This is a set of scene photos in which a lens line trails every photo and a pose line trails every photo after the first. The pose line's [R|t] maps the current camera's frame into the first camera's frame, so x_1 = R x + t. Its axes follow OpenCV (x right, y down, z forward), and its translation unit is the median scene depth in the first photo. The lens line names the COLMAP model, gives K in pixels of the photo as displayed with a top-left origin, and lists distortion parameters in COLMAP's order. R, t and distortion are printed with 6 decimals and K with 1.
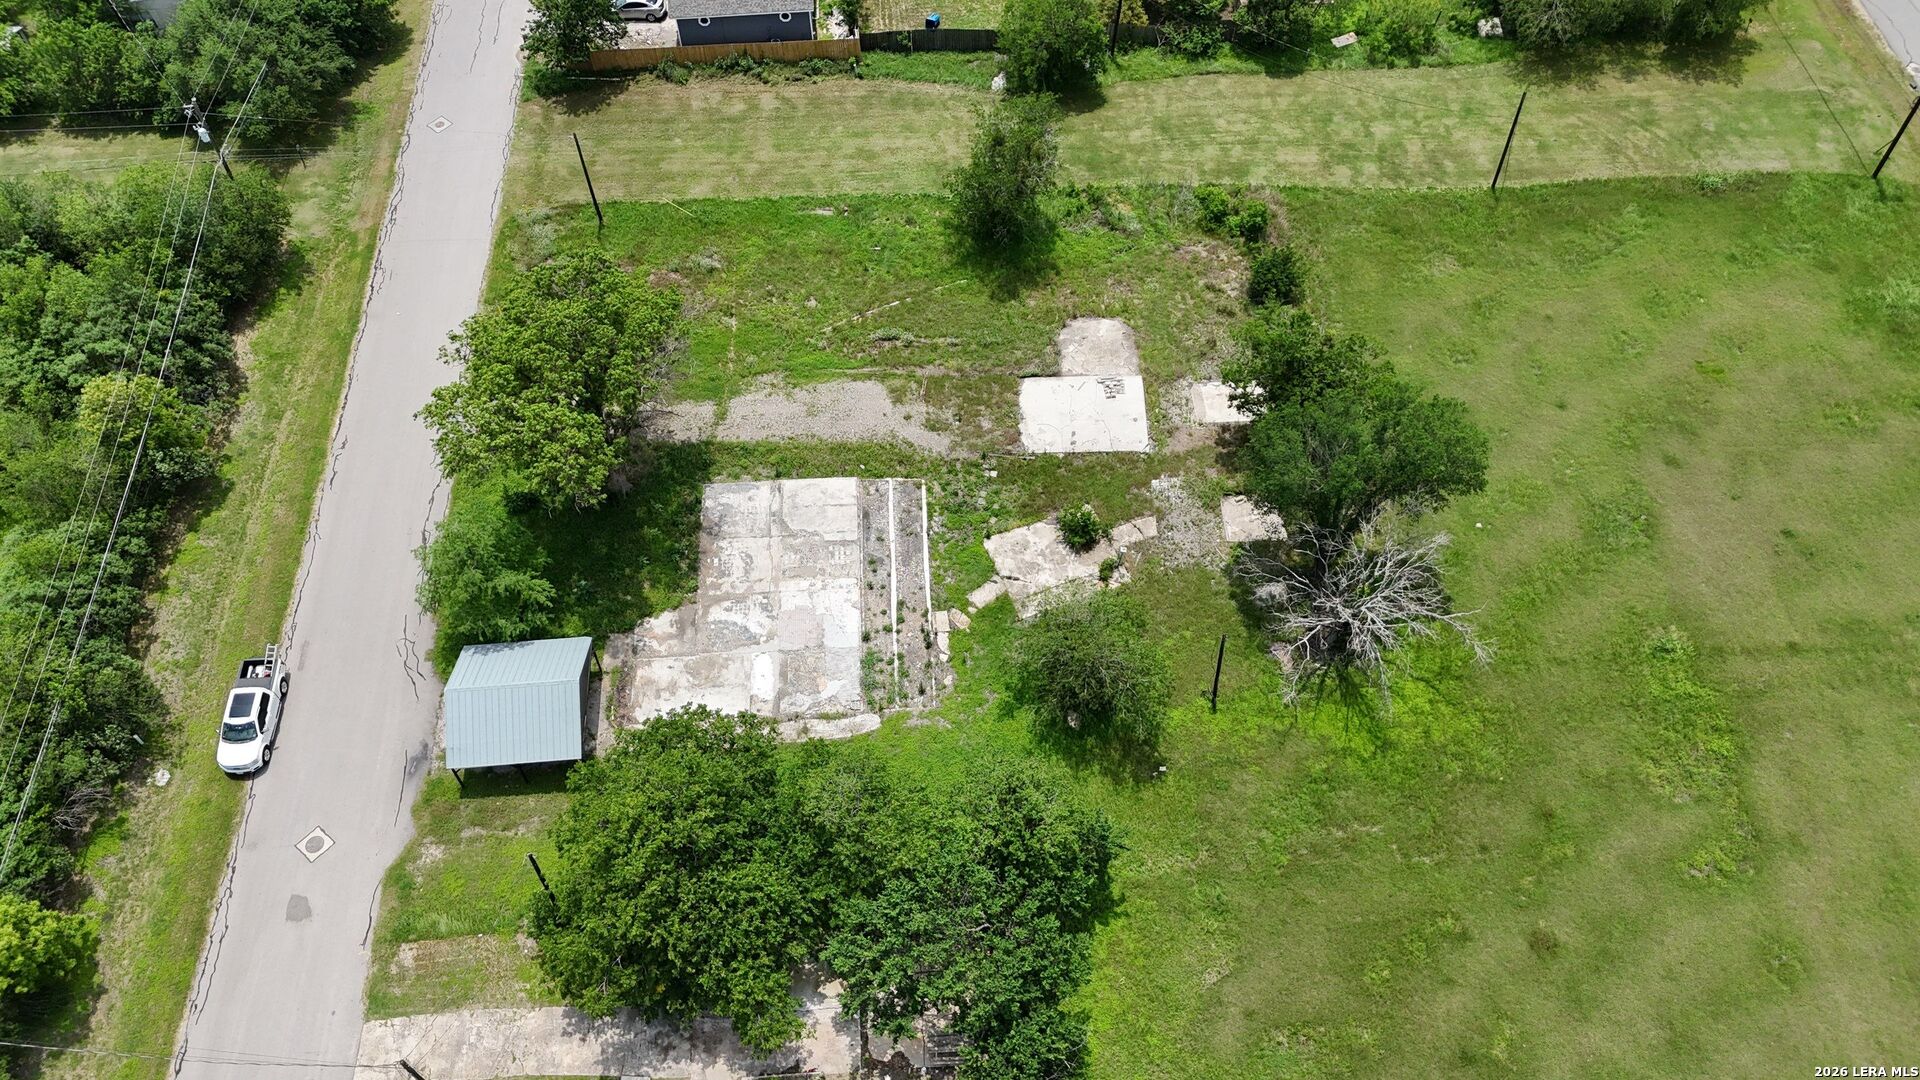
lens RADIAL K [[1416.8, 0, 964.8], [0, 1416.8, 545.3], [0, 0, 1]] dist [0.075180, -0.065339]
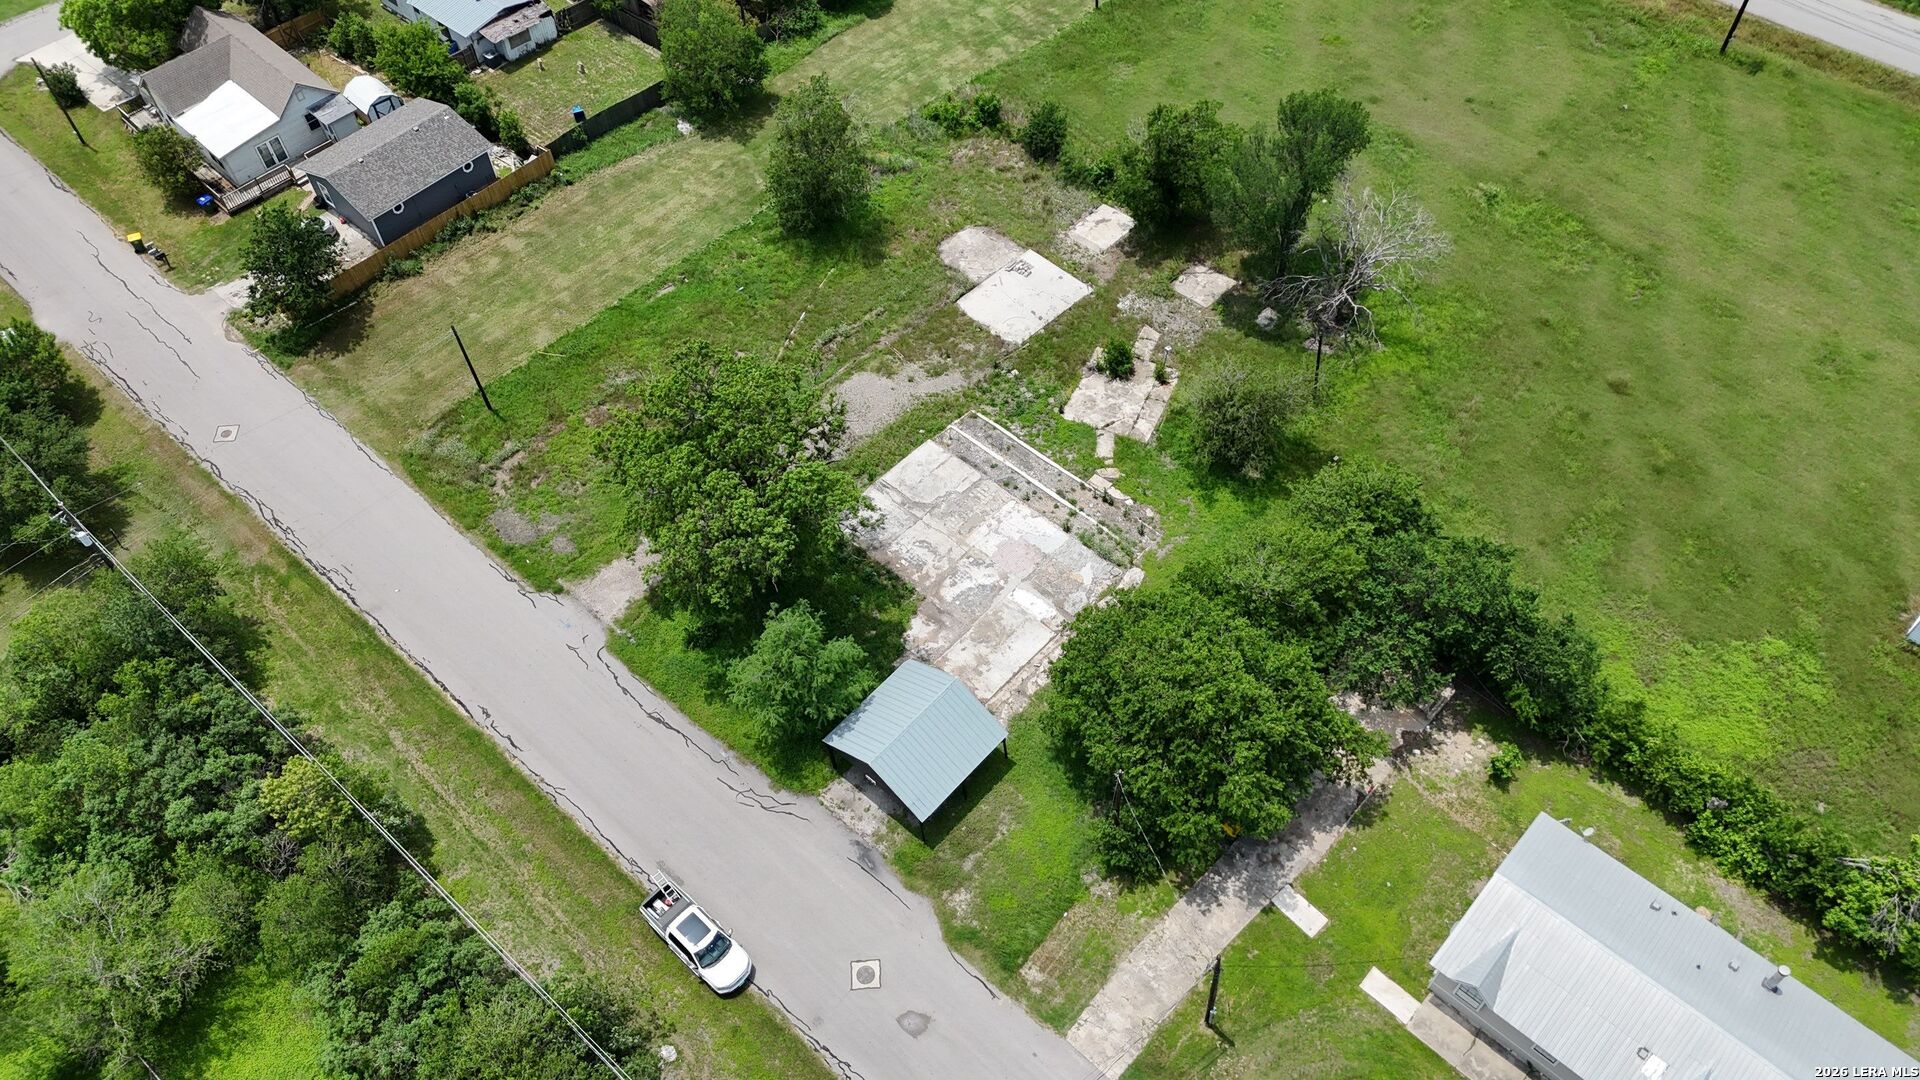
lens RADIAL K [[1416.8, 0, 964.8], [0, 1416.8, 545.3], [0, 0, 1]] dist [0.075180, -0.065339]
pose [[0.716146, -0.558185, 0.419004, -0.568906], [0.582946, 0.808493, 0.080703, -0.056056], [-0.383809, 0.186462, 0.904391, 0.048199]]
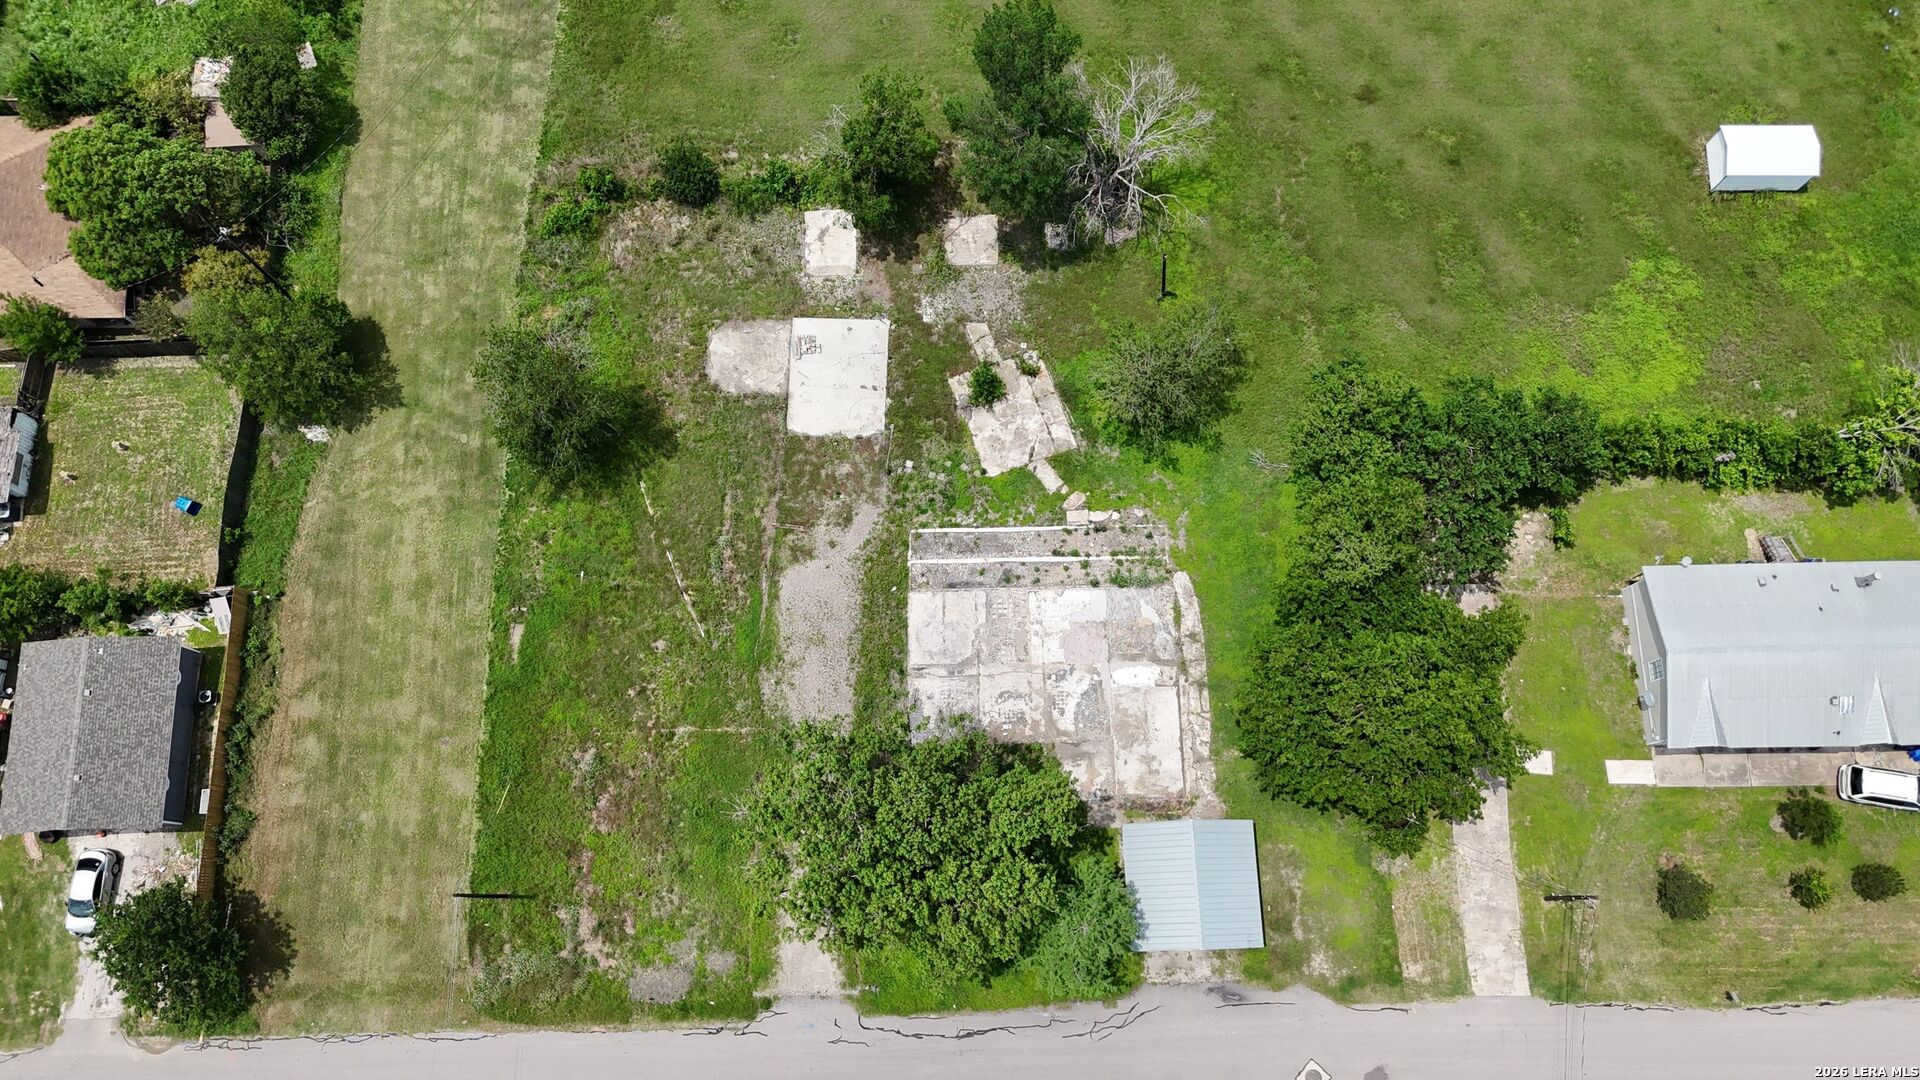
lens RADIAL K [[1416.8, 0, 964.8], [0, 1416.8, 545.3], [0, 0, 1]] dist [0.075180, -0.065339]
pose [[0.039052, -0.962868, 0.267132, -0.321983], [0.834235, 0.178570, 0.521693, -0.564879], [-0.550024, 0.202478, 0.810232, 0.170852]]
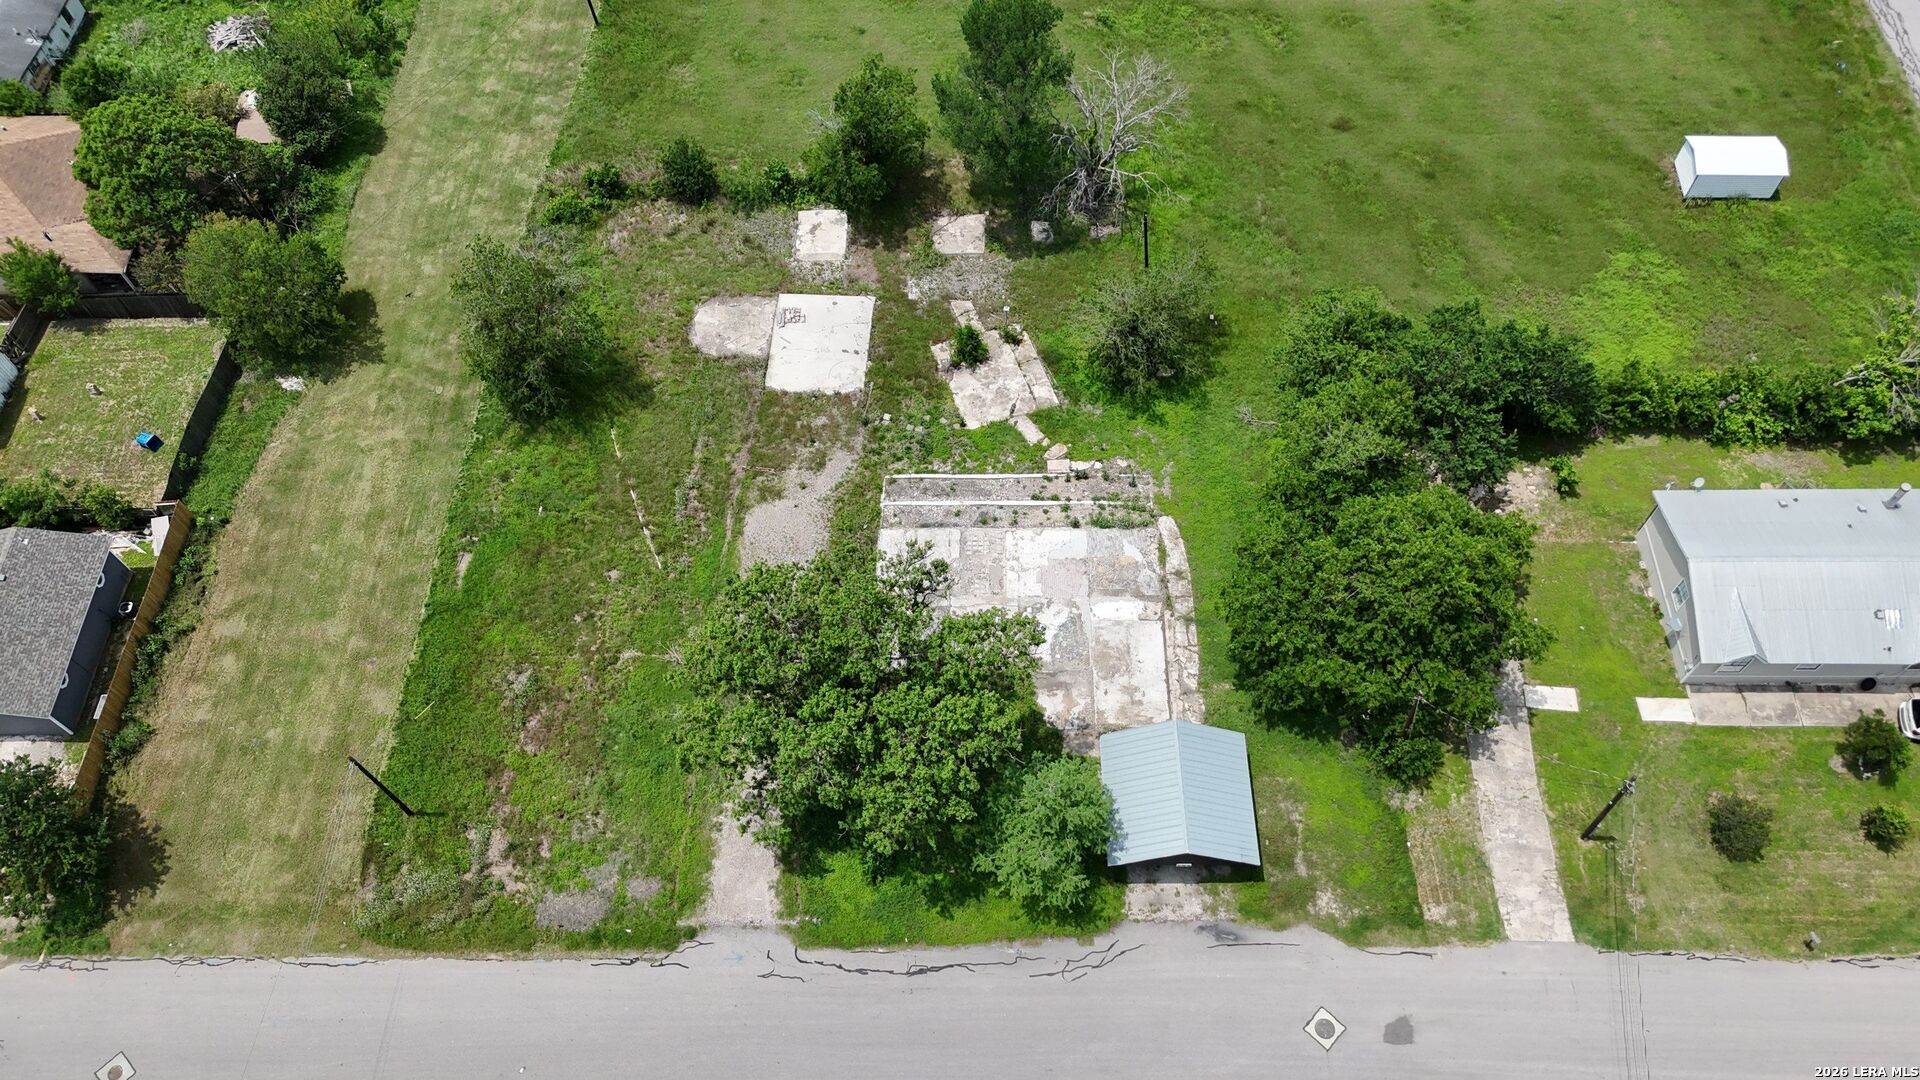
lens RADIAL K [[1416.8, 0, 964.8], [0, 1416.8, 545.3], [0, 0, 1]] dist [0.075180, -0.065339]
pose [[0.069673, -0.842267, 0.534539, -0.613433], [0.837183, 0.340752, 0.427799, -0.419825], [-0.542466, 0.417702, 0.728873, 0.294454]]
